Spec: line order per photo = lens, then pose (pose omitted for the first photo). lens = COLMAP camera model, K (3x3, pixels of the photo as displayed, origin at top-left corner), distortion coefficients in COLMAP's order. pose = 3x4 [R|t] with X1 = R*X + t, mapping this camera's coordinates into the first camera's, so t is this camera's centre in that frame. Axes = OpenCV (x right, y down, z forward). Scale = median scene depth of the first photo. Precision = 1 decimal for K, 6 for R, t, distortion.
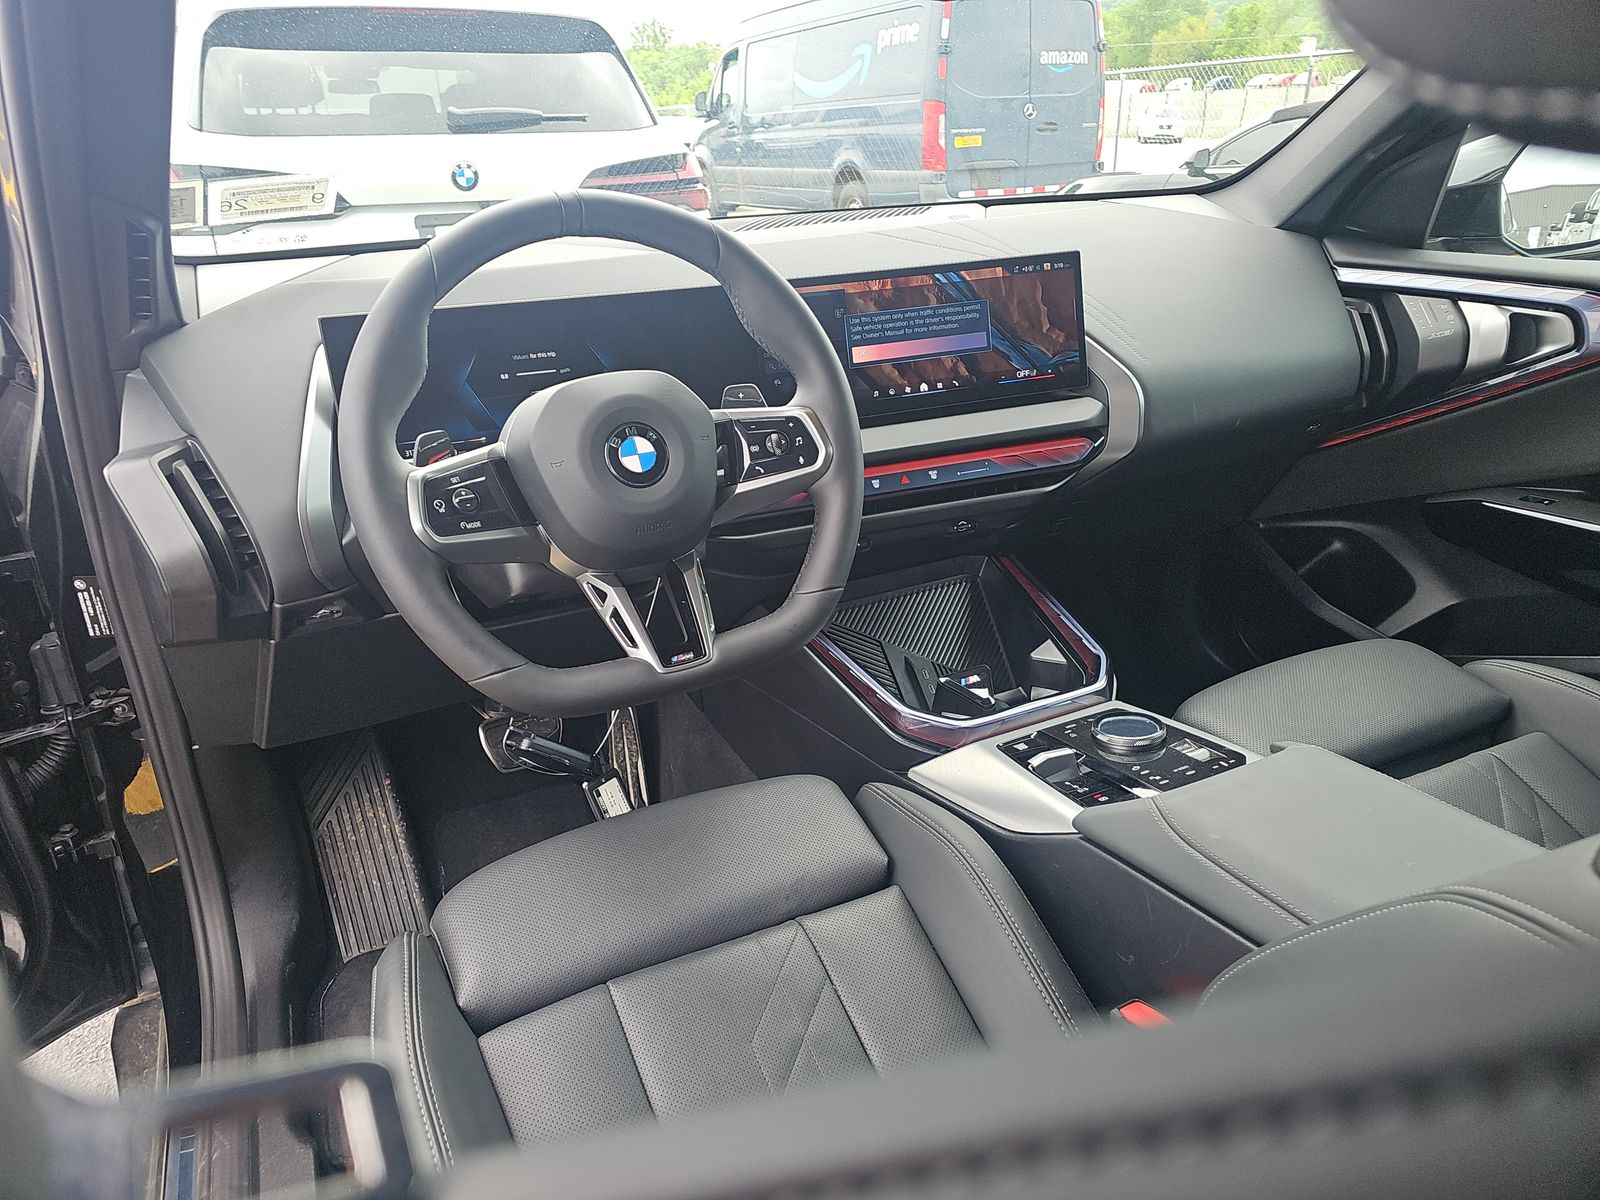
lens RADIAL K [[1059.9, 0, 800.0], [0, 1059.9, 600.0], [0, 0, 1]] dist [-0.093213, -0.000525]
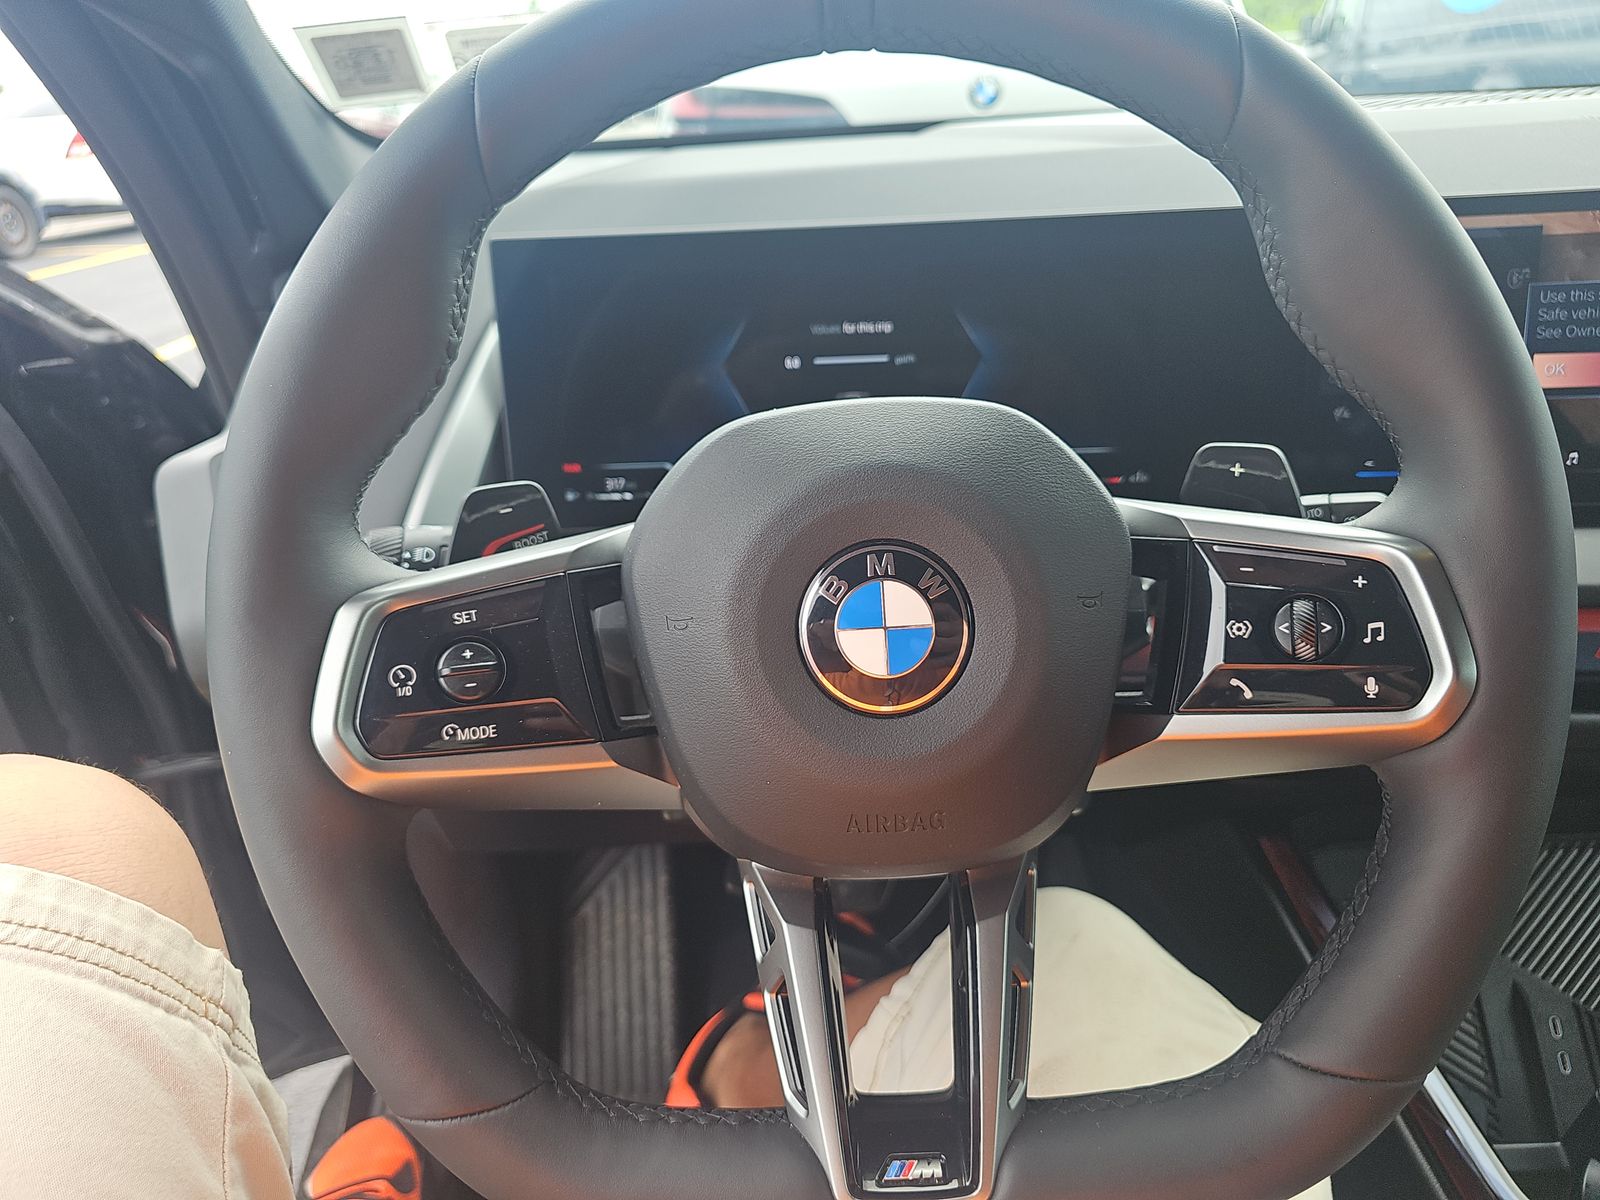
lens RADIAL K [[1070.6, 0, 800.0], [0, 1070.6, 600.0], [0, 0, 1]] dist [-0.005310, -0.001396]
pose [[0.883714, 0.173928, -0.434509, -0.017458], [-0.160681, 0.984705, 0.067366, -0.154067], [0.439580, 0.010285, 0.898145, 0.595412]]
